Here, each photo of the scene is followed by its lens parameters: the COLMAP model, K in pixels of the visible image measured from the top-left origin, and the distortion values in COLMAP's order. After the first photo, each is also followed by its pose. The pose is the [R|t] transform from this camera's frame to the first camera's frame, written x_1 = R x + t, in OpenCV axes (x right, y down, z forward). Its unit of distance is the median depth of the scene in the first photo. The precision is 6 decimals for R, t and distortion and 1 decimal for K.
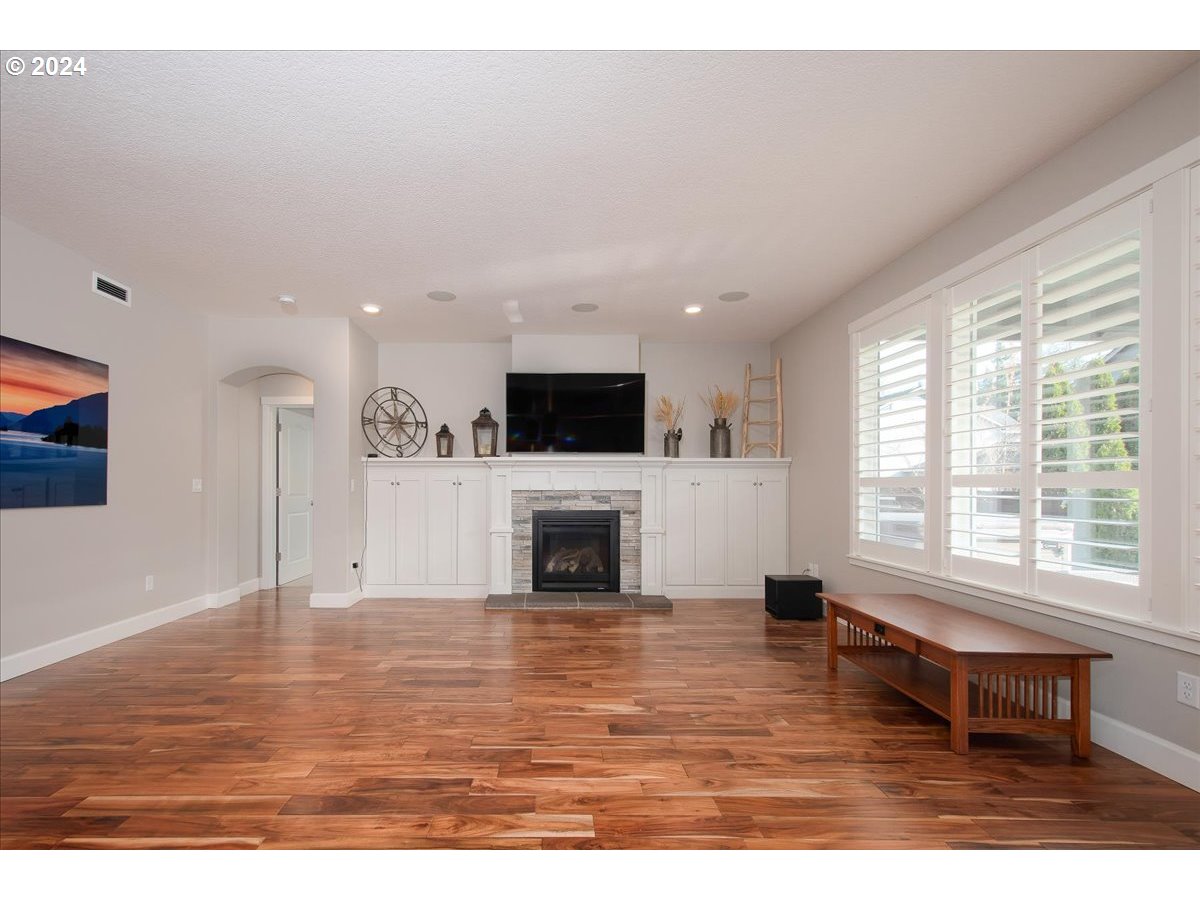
lens RADIAL K [[544.1, 0, 548.1], [0, 544.1, 487.6], [0, 0, 1]] dist [0.014956, -0.004859]
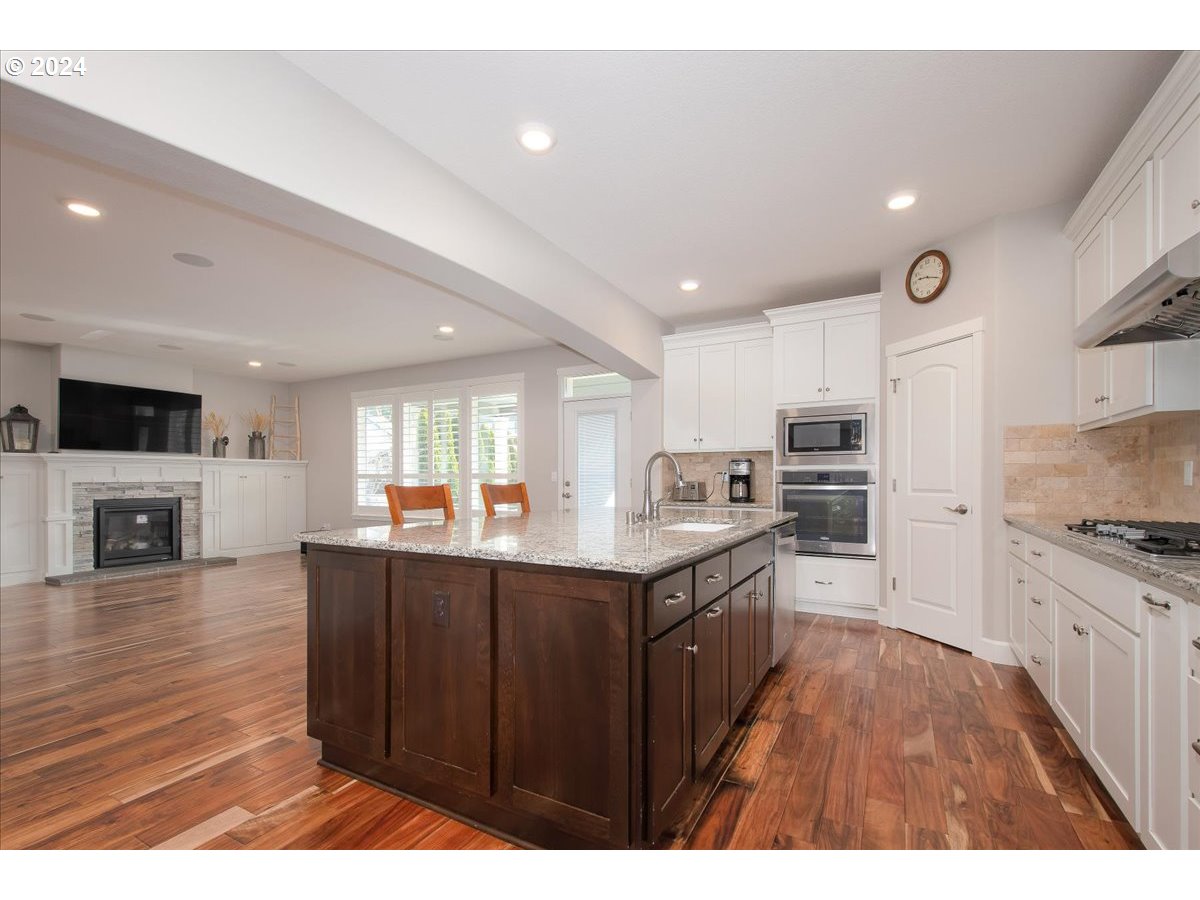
lens RADIAL K [[544.1, 0, 606.1], [0, 544.1, 479.4], [0, 0, 1]] dist [0.014956, -0.004859]
pose [[0.472820, -0.004273, 0.881149, -0.548190], [0.004493, 0.999987, 0.002438, 0.000204], [-0.881148, 0.002806, 0.472833, -0.525738]]
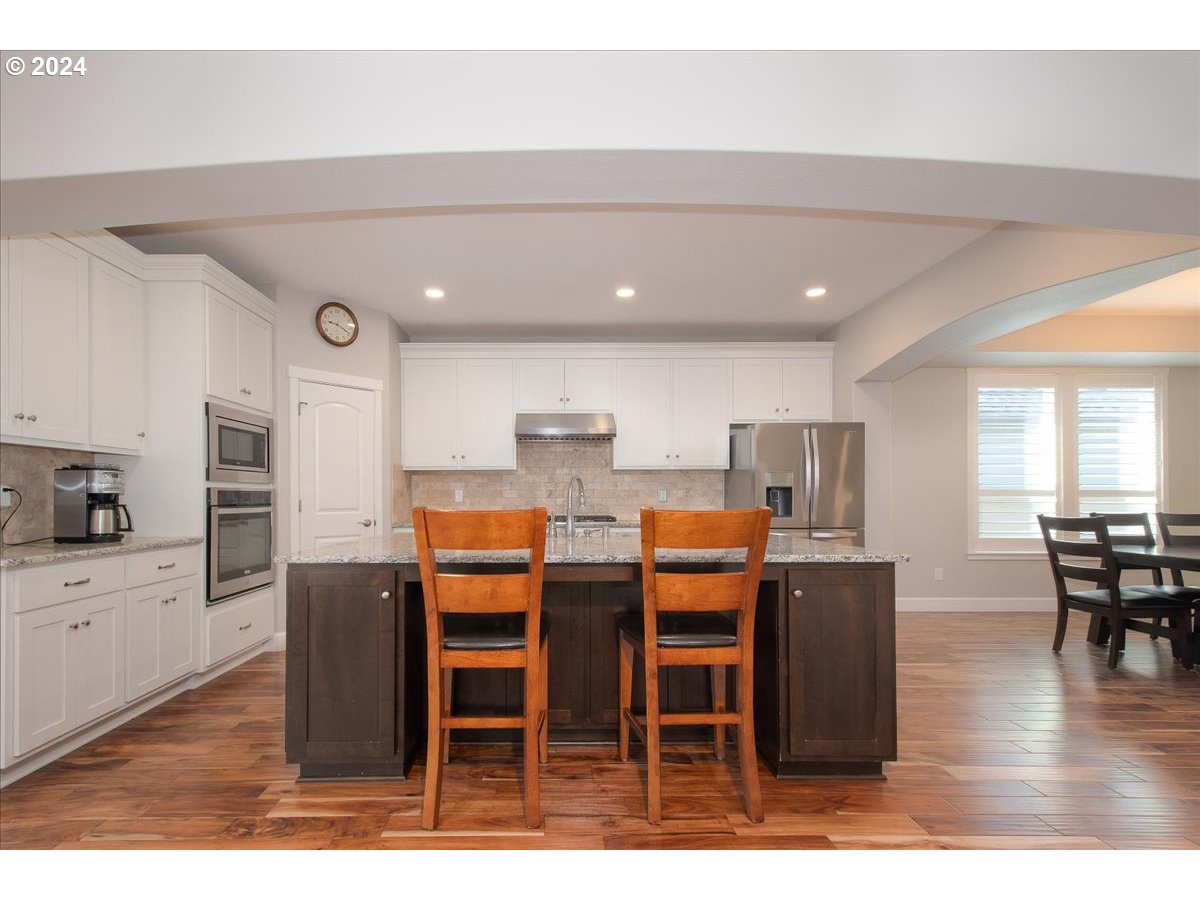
lens RADIAL K [[544.1, 0, 553.0], [0, 544.1, 494.1], [0, 0, 1]] dist [0.014956, -0.004859]
pose [[-0.999870, 0.002754, -0.015894, -0.048135], [0.002833, 0.999984, -0.004898, 0.000360], [0.015880, -0.004942, -0.999862, 0.242438]]
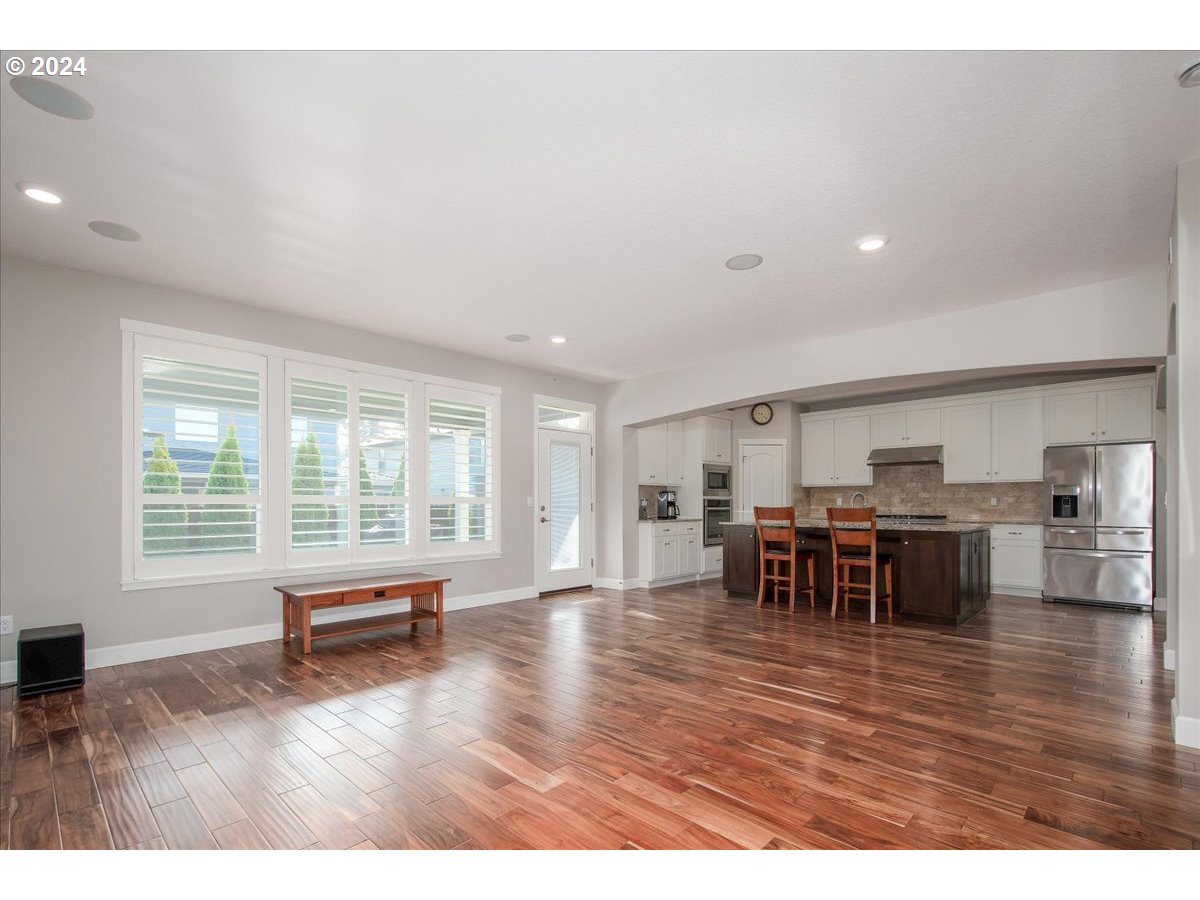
lens RADIAL K [[563.4, 0, 599.4], [0, 563.4, 504.5], [0, 0, 1]] dist [0.004493, -0.001497]
pose [[-0.728474, -0.002055, 0.685070, -0.502992], [0.001517, 0.999988, 0.004613, -0.002585], [-0.685071, 0.004400, -0.728463, 0.918403]]
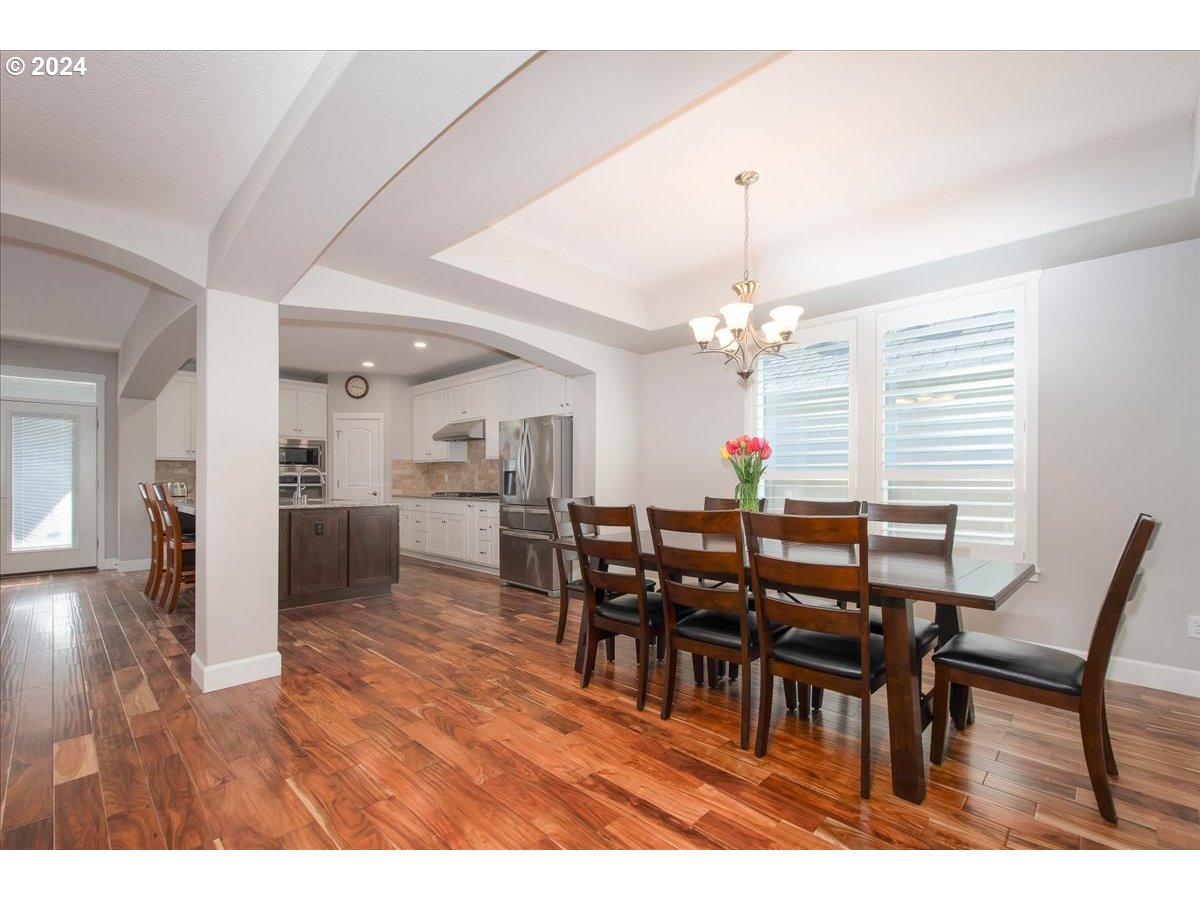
lens RADIAL K [[524.6, 0, 609.8], [0, 524.6, 484.9], [0, 0, 1]] dist [0.006080, -0.002263]
pose [[-0.731282, -0.006891, 0.682040, -1.230169], [-0.000016, 0.999949, 0.010085, 0.001057], [-0.682075, 0.007364, -0.731245, 0.024201]]
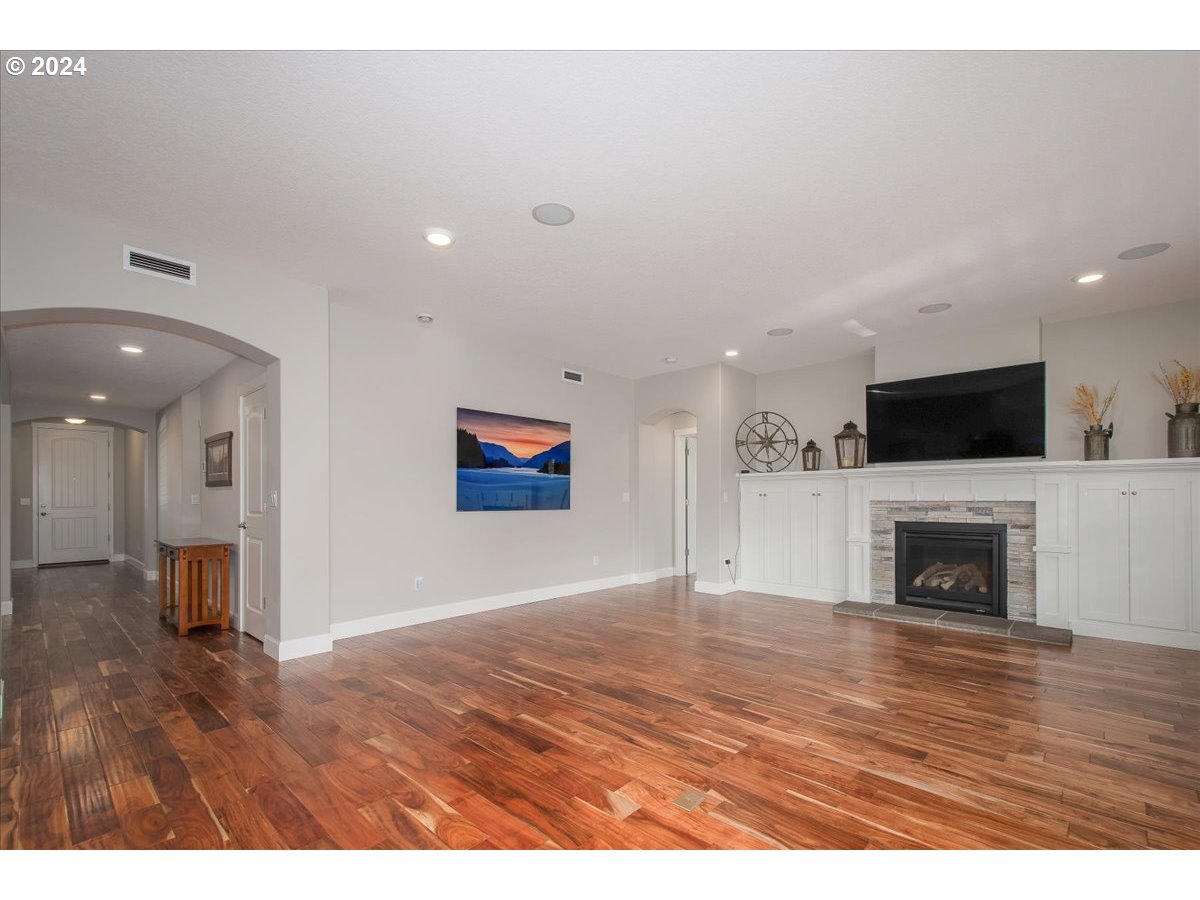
lens RADIAL K [[524.6, 0, 596.5], [0, 524.6, 495.8], [0, 0, 1]] dist [0.006080, -0.002263]
pose [[0.731488, -0.005043, -0.681836, 0.226601], [0.001873, 0.999984, -0.005387, -0.000141], [0.681852, 0.002663, 0.731486, -0.062582]]
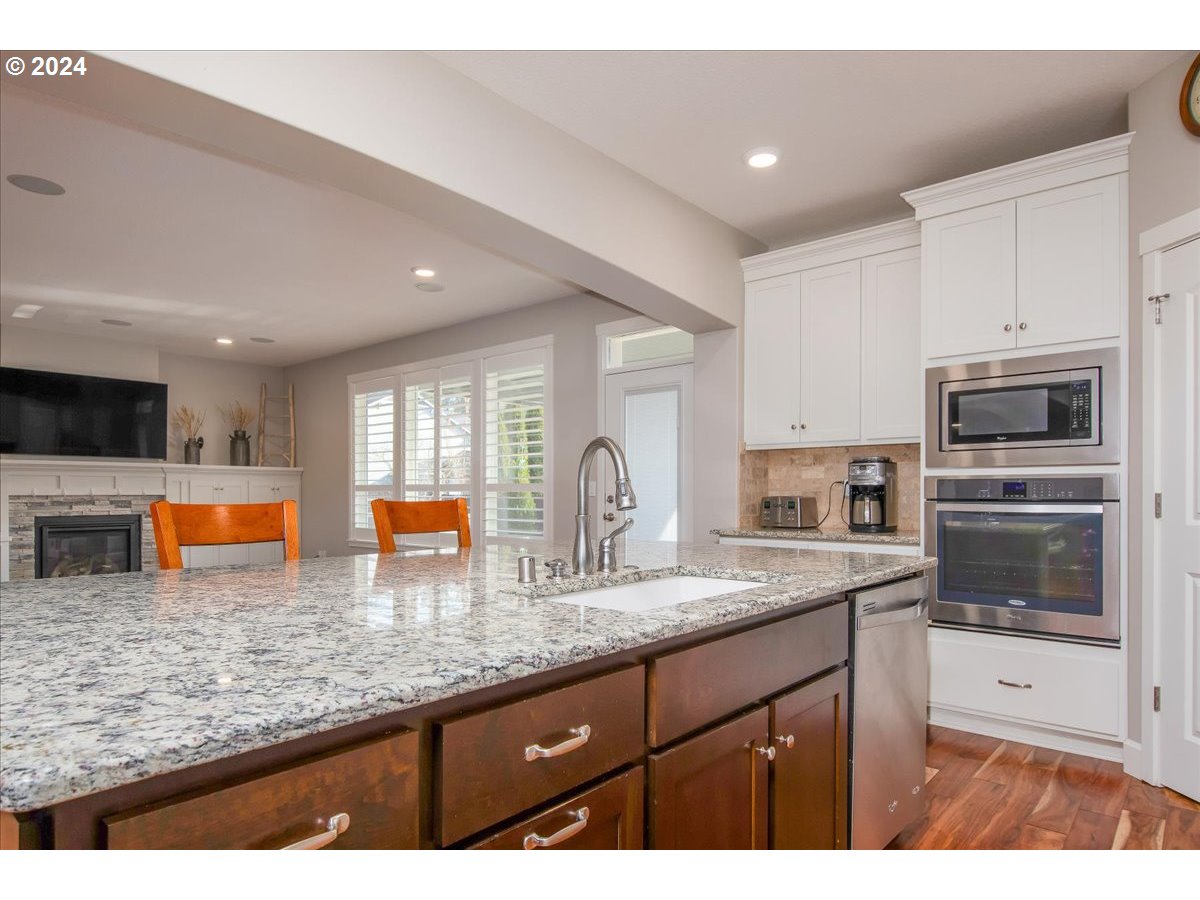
lens RADIAL K [[724.3, 0, 601.1], [0, 724.3, 490.8], [0, 0, 1]] dist [0.019061, -0.012401]
pose [[0.653960, -0.000065, 0.756529, -0.342005], [0.002520, 0.999995, -0.002093, 0.002180], [-0.756525, 0.003275, 0.653956, -0.558589]]
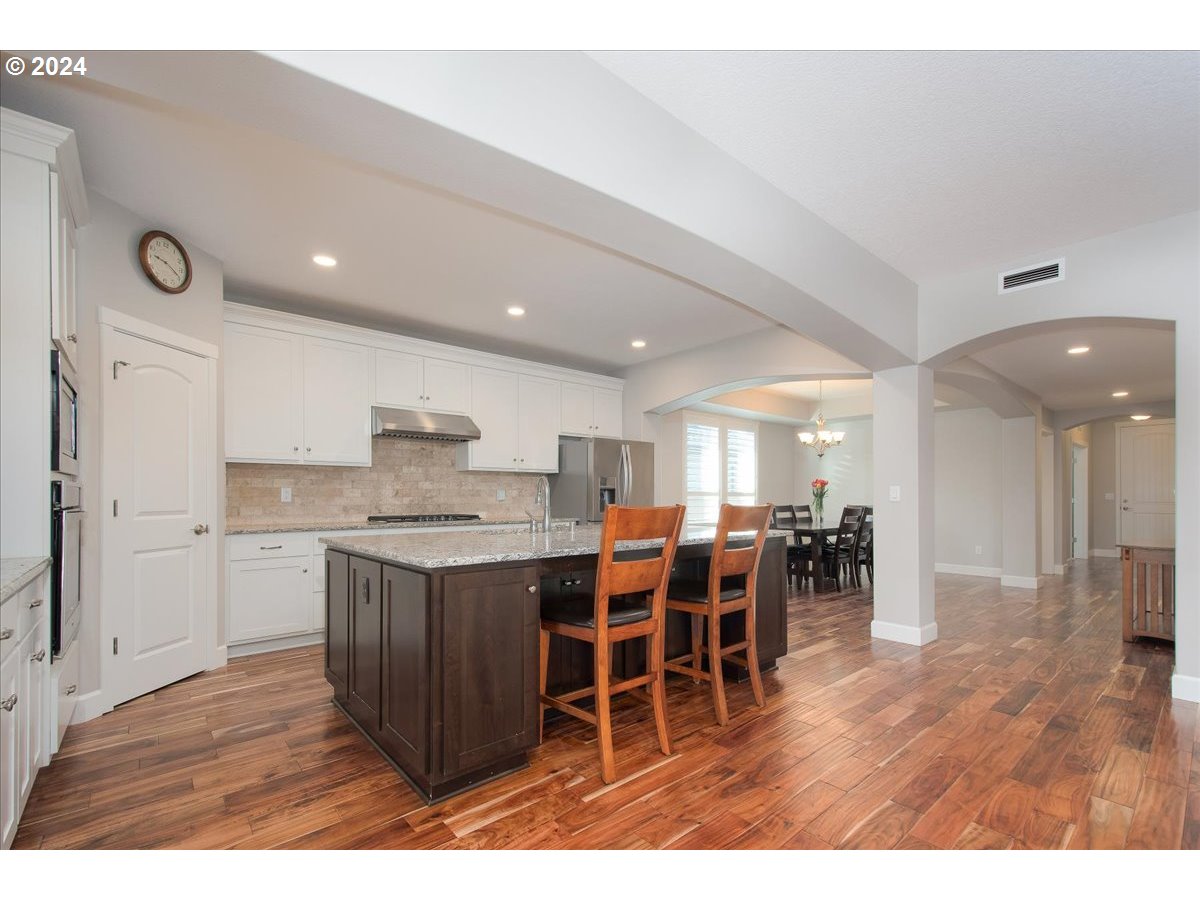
lens RADIAL K [[524.6, 0, 611.9], [0, 524.6, 491.0], [0, 0, 1]] dist [0.006080, -0.002263]
pose [[-0.749074, -0.005019, -0.662467, 0.263221], [0.001112, 0.999960, -0.008834, 0.000055], [0.662485, -0.007354, -0.749039, 0.187427]]
